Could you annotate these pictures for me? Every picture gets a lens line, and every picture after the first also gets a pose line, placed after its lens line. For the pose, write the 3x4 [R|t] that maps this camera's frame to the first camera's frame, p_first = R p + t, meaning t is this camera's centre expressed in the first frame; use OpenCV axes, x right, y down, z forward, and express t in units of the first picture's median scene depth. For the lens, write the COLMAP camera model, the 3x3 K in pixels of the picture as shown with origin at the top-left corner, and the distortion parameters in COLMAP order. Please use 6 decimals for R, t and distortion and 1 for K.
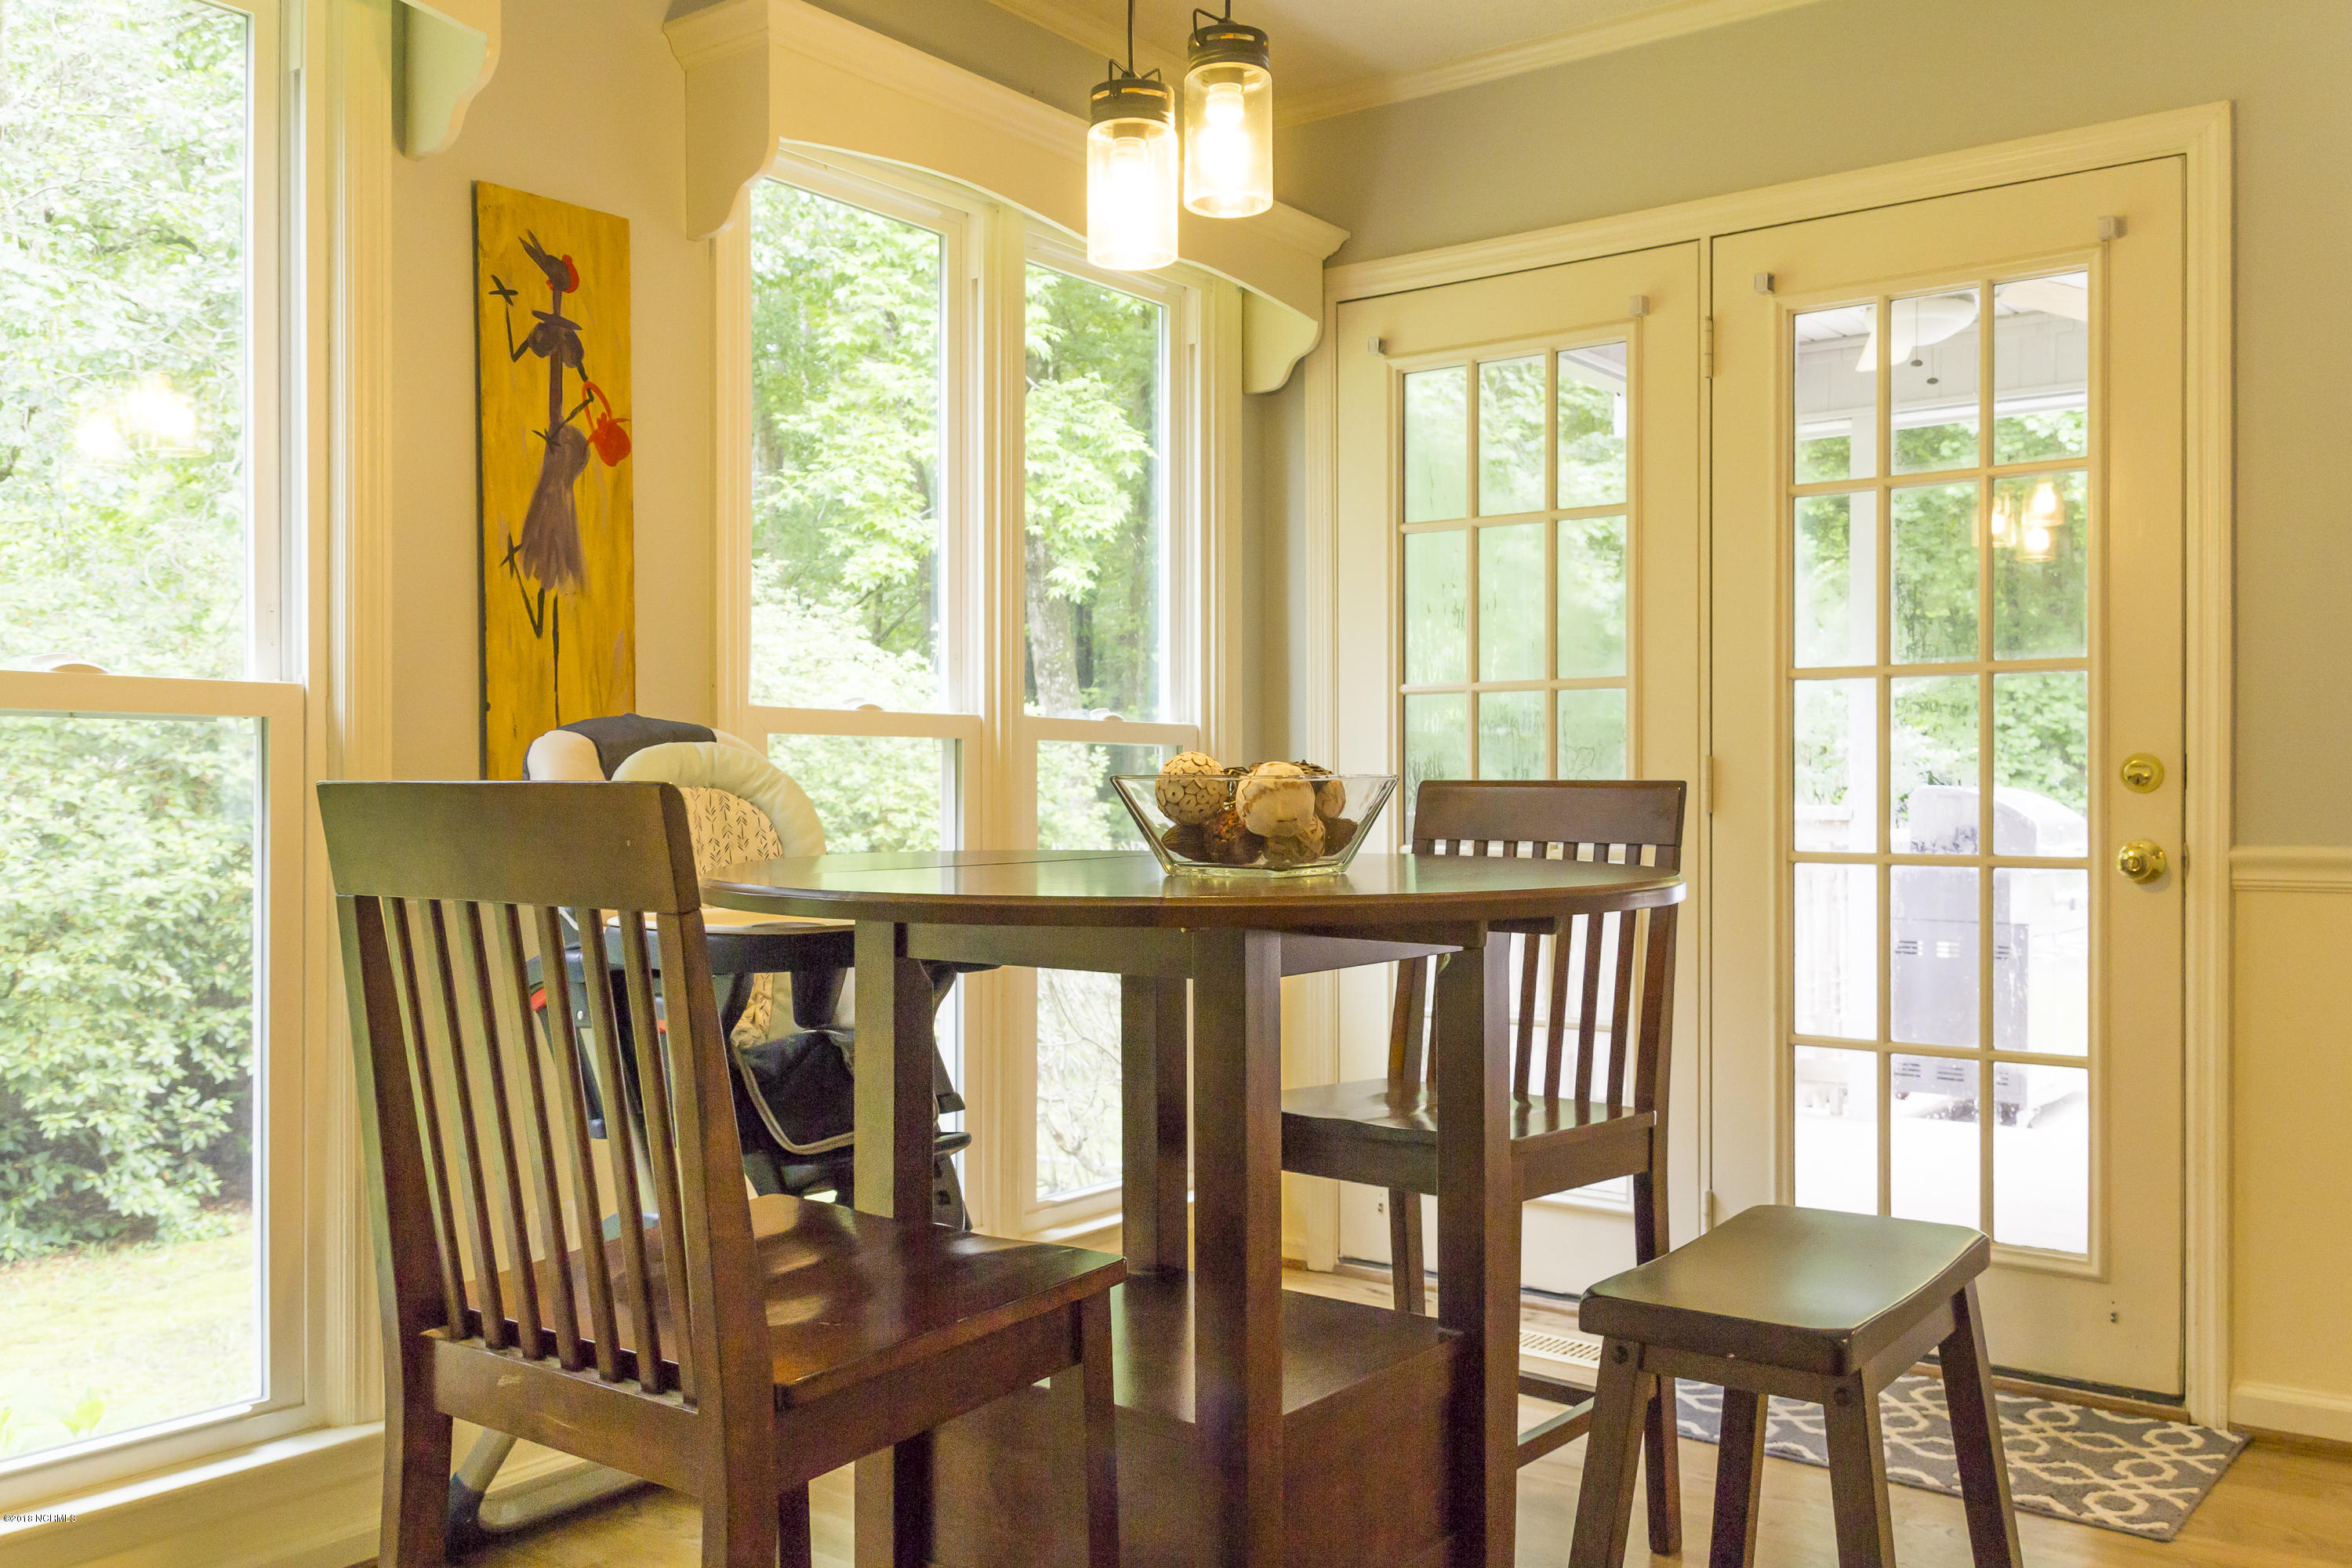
lens RADIAL K [[1997.9, 0, 1176.3], [0, 1997.9, 789.7], [0, 0, 1]] dist [0.039197, -0.025816]
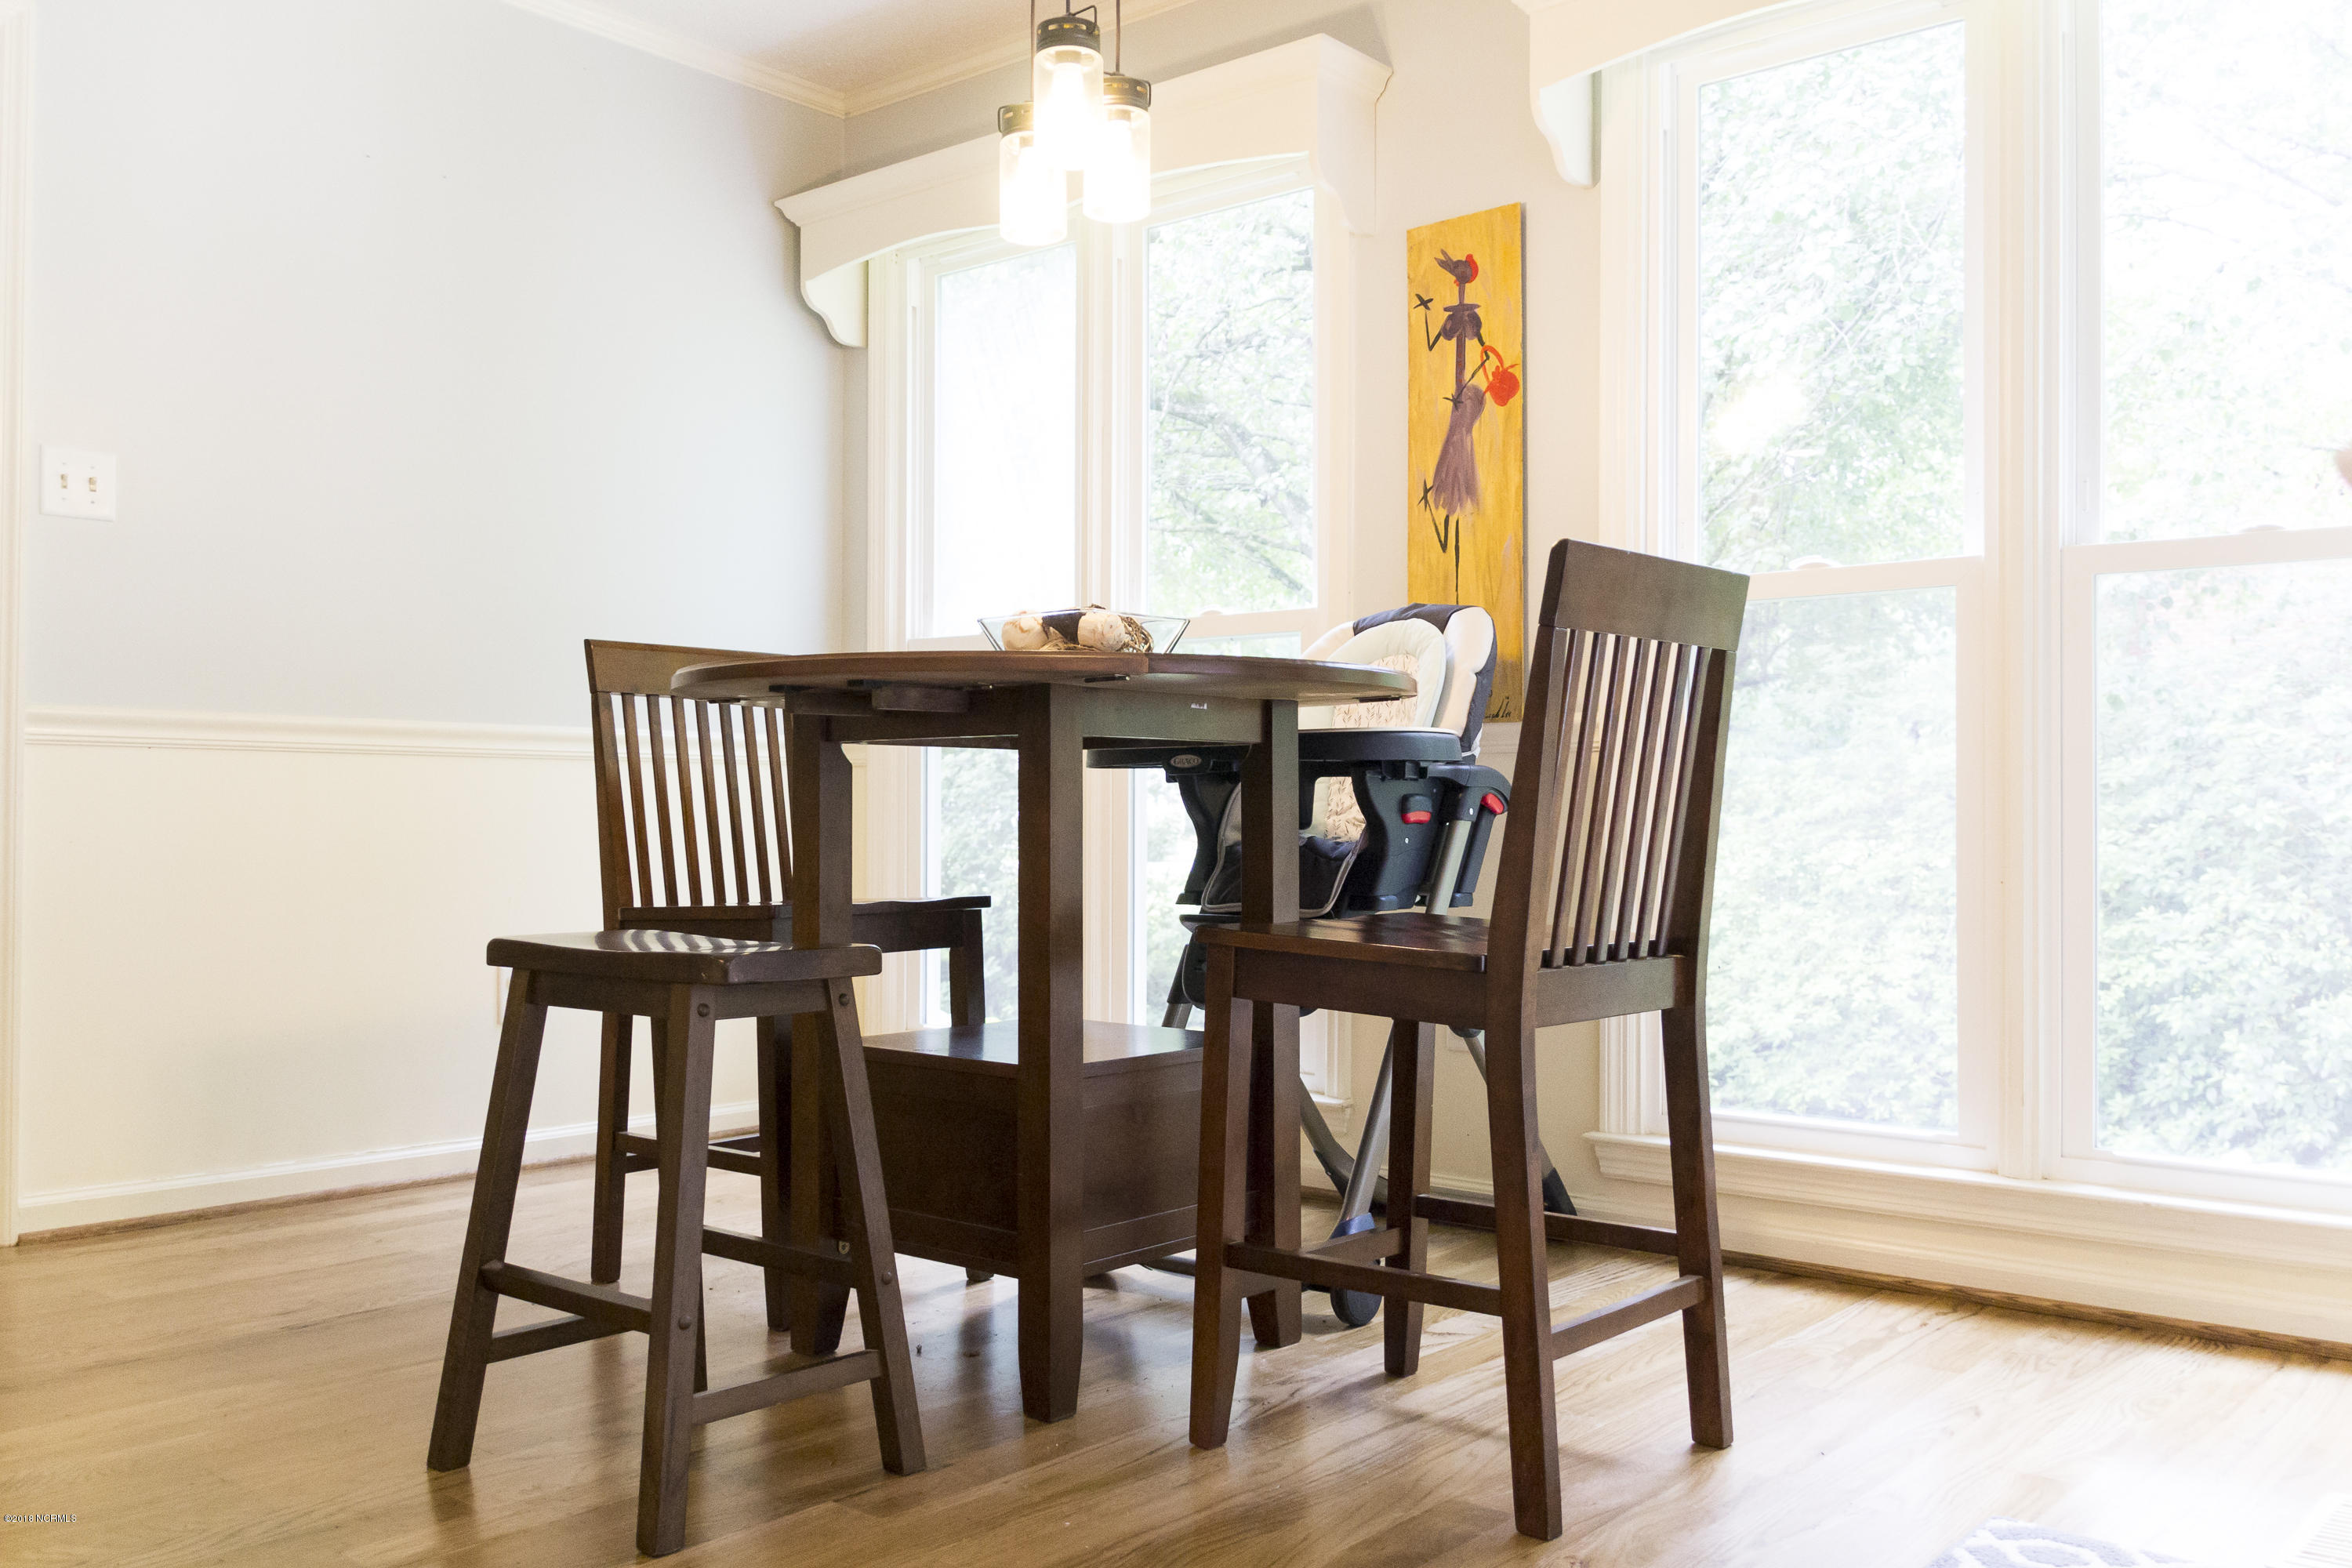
lens RADIAL K [[1997.9, 0, 1165.6], [0, 1997.9, 800.5], [0, 0, 1]] dist [0.039197, -0.025816]
pose [[-0.023818, -0.019234, -0.999531, 0.992553], [-0.006896, 0.999794, -0.019075, 0.113147], [0.999693, 0.006439, -0.023946, 0.839507]]
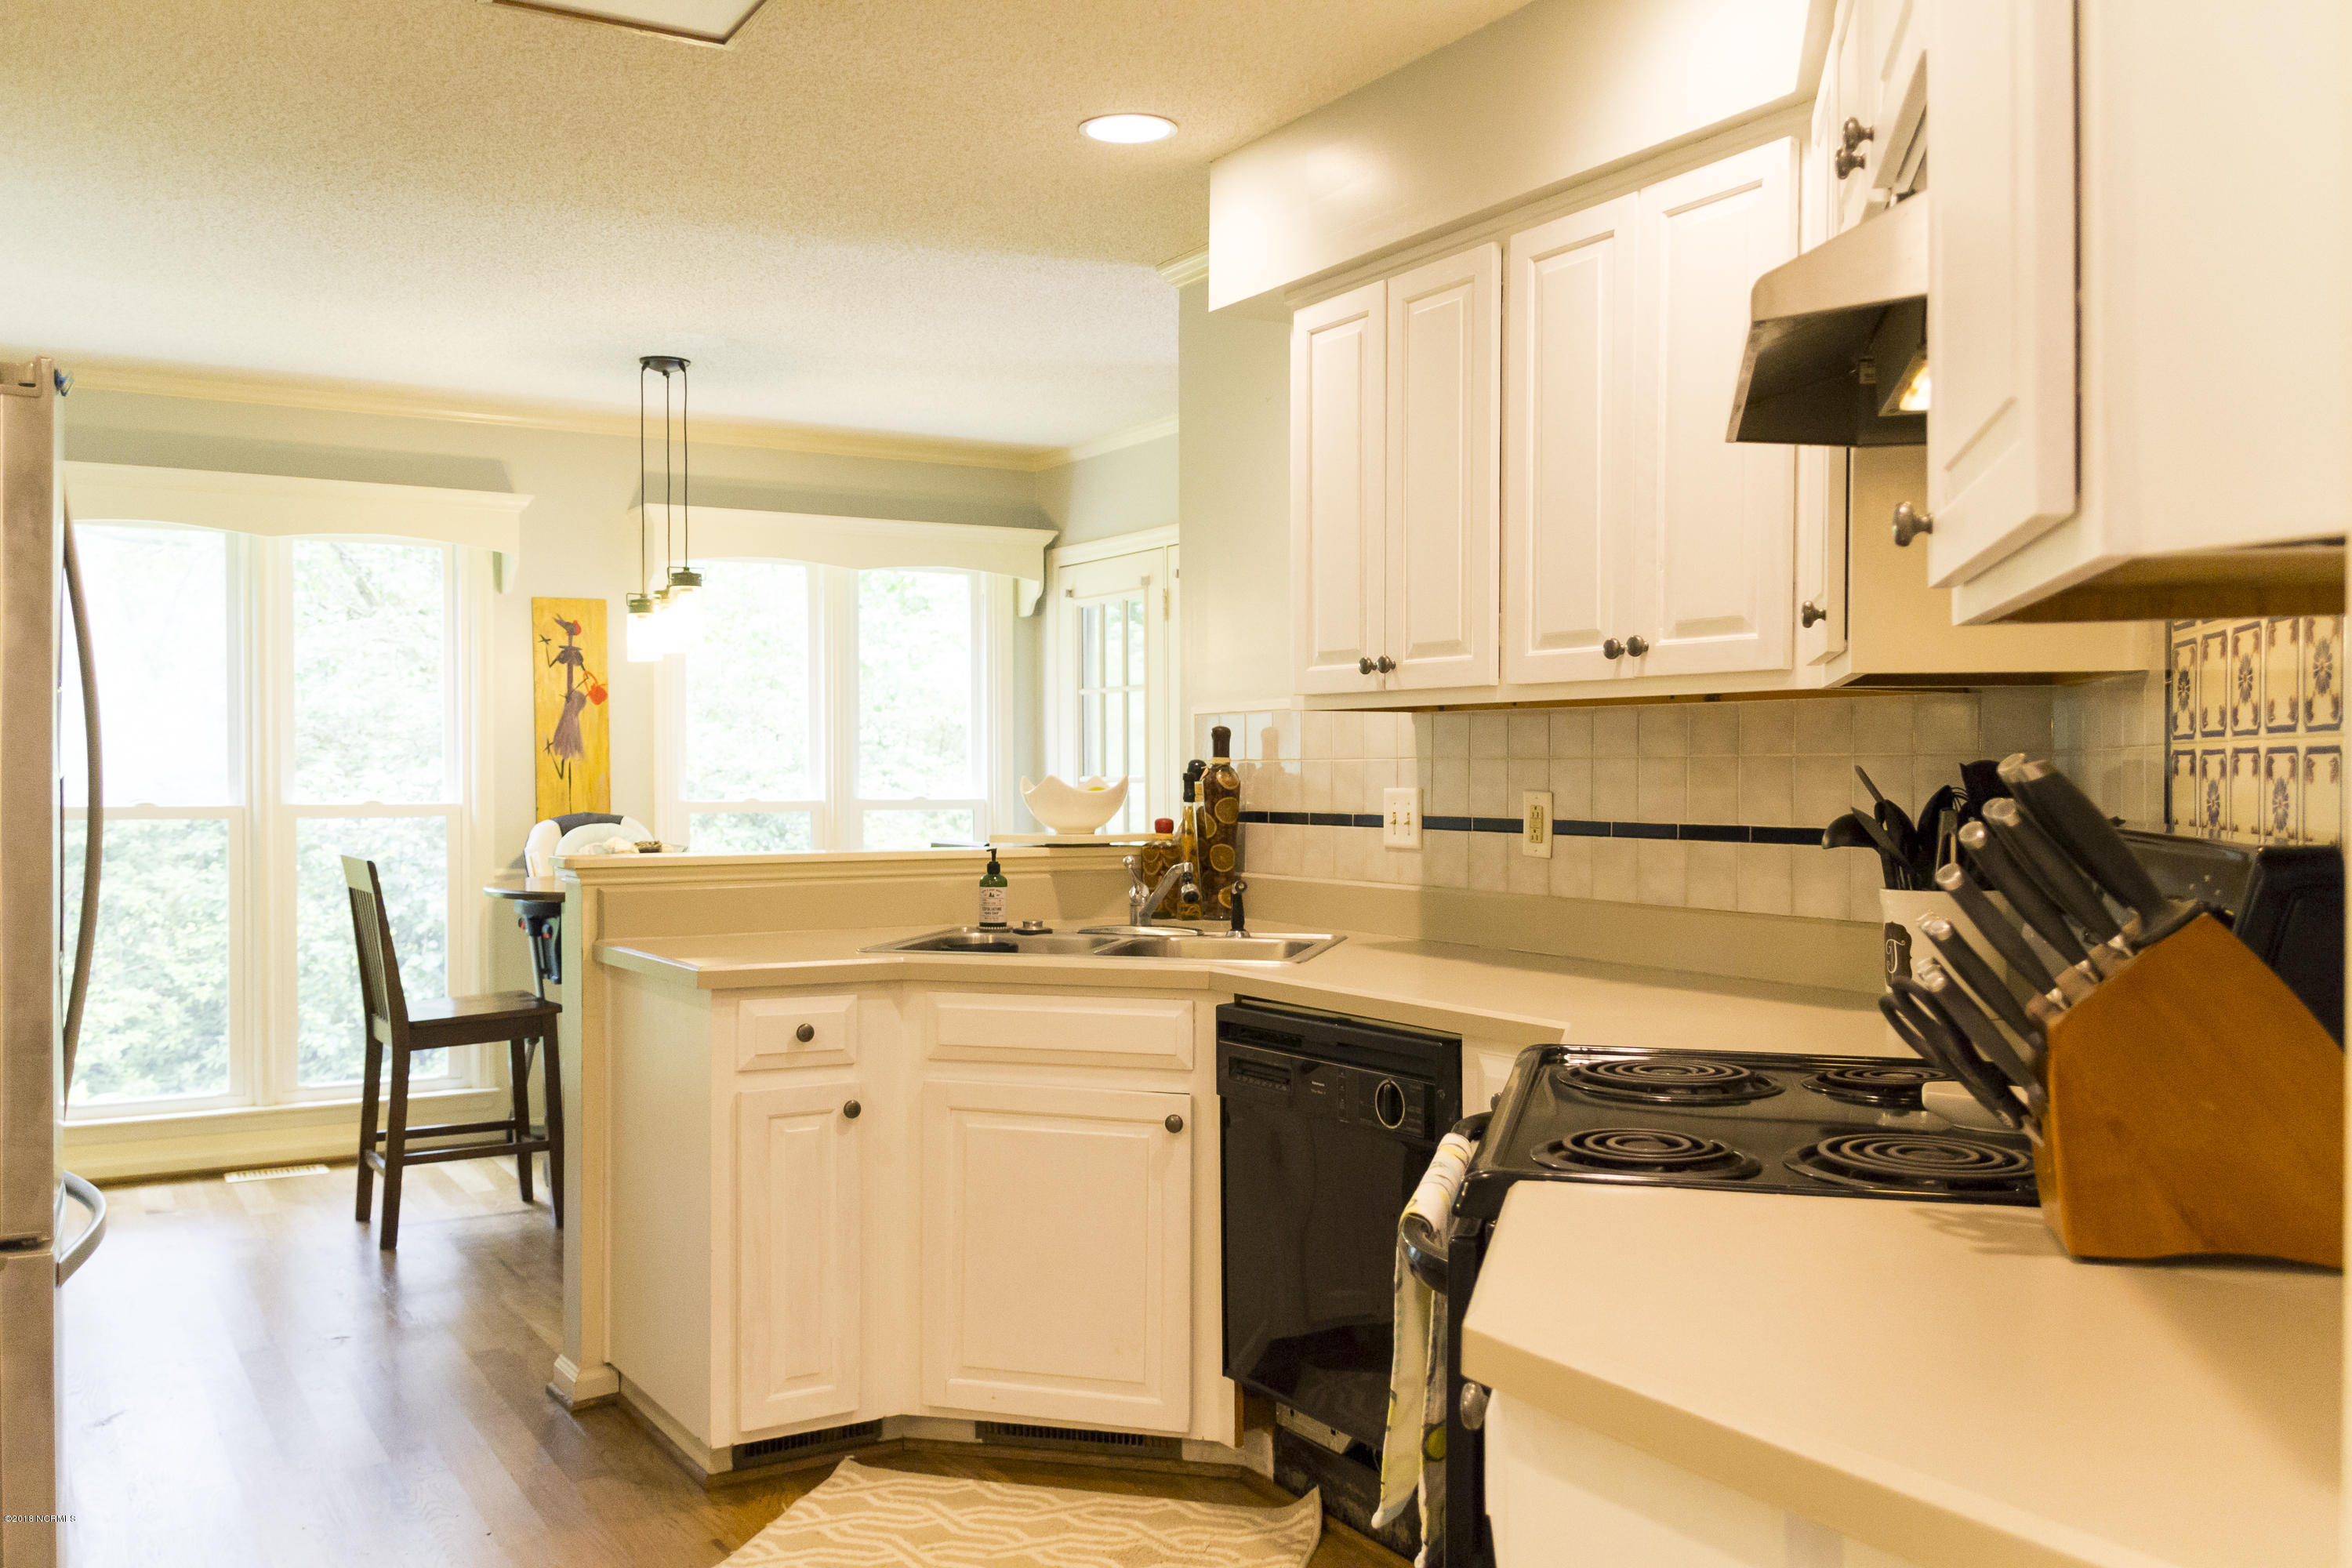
lens RADIAL K [[1997.9, 0, 1177.6], [0, 1997.9, 782.1], [0, 0, 1]] dist [0.039197, -0.025816]
pose [[0.926793, -0.015205, -0.375264, 1.270559], [0.010816, 0.999846, -0.013798, -0.030922], [0.375417, 0.008729, 0.926815, -0.959817]]
